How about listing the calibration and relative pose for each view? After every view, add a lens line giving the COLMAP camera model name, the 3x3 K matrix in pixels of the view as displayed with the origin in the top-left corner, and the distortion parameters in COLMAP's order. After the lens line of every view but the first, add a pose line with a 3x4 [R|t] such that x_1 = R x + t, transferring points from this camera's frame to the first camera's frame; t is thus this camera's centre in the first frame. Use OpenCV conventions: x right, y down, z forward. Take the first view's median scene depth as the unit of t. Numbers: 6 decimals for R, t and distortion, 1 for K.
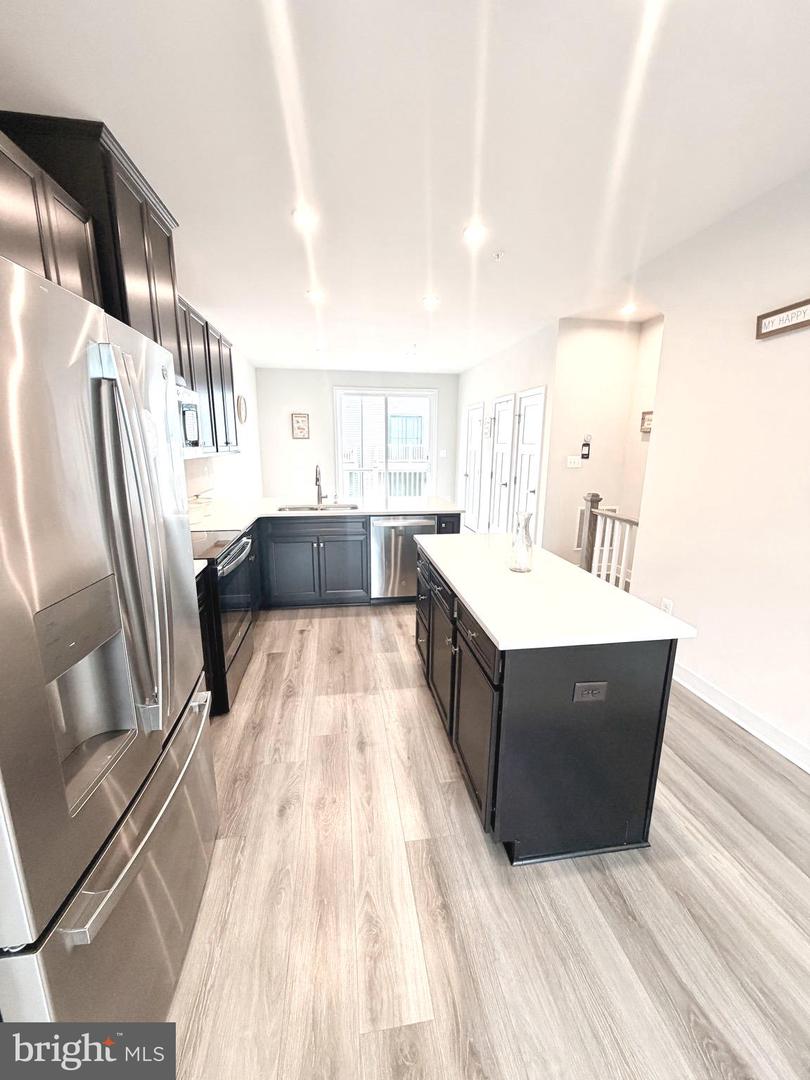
lens RADIAL K [[429.1, 0, 402.7], [0, 429.1, 538.5], [0, 0, 1]] dist [-0.001331, 0.000411]
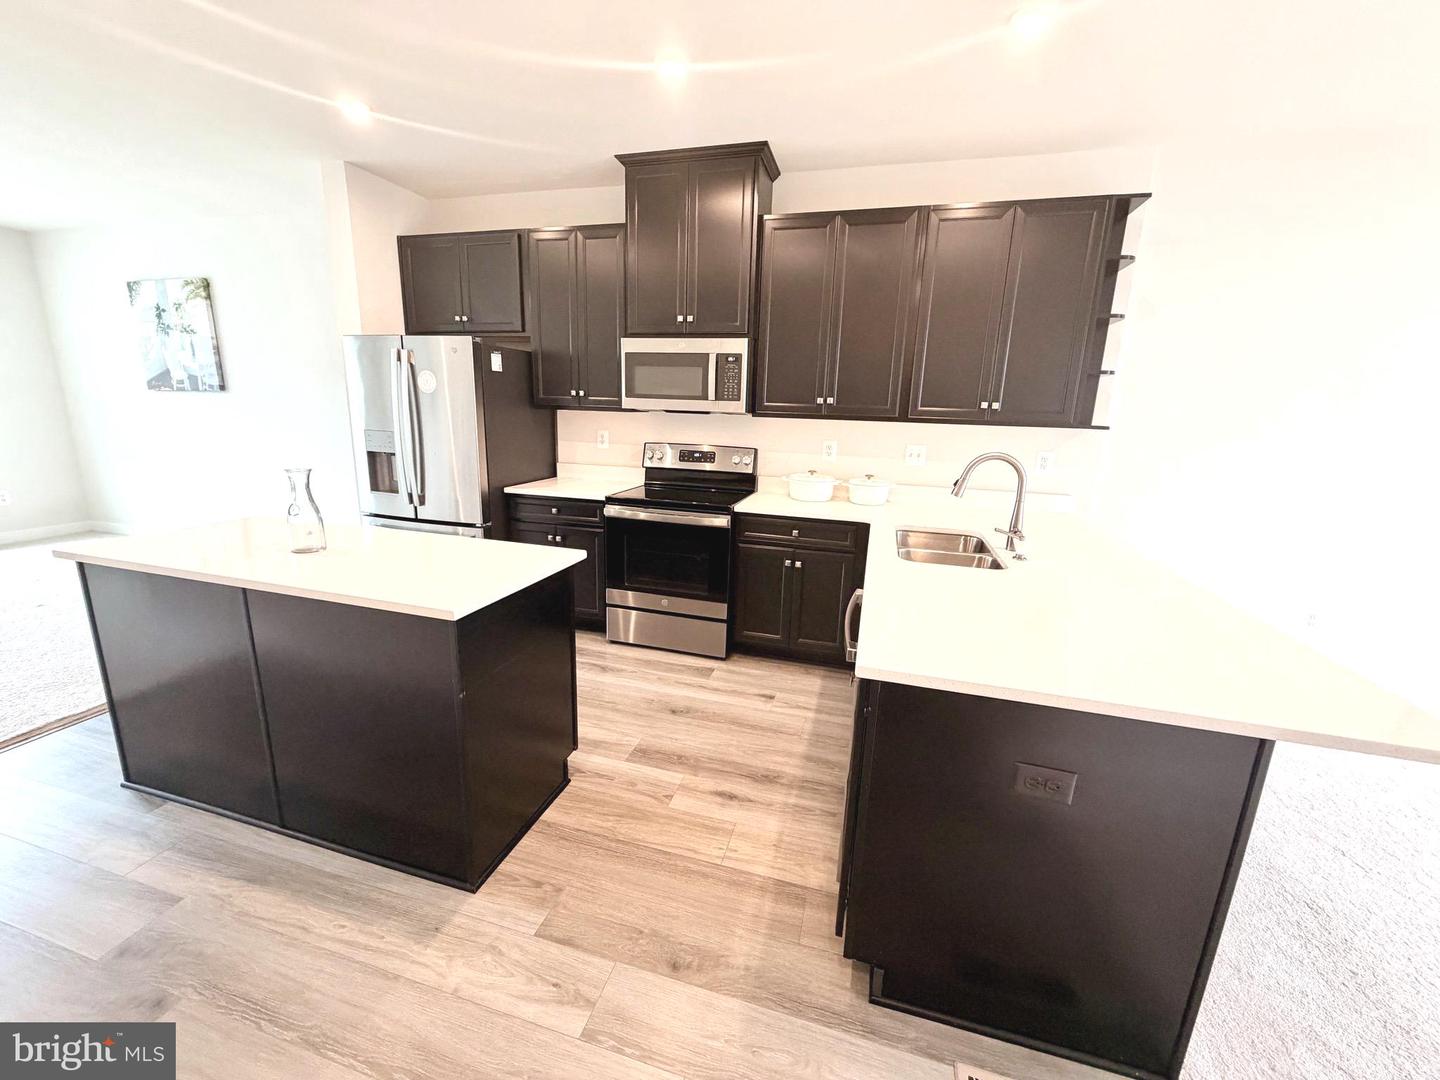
lens RADIAL K [[572.1, 0, 716.7], [0, 572.1, 538.1], [0, 0, 1]] dist [-0.001331, 0.000411]
pose [[-0.413591, 0.184795, -0.891512, 0.461401], [-0.233393, 0.924947, 0.300001, -0.214001], [0.880040, 0.332150, -0.339420, 1.053822]]
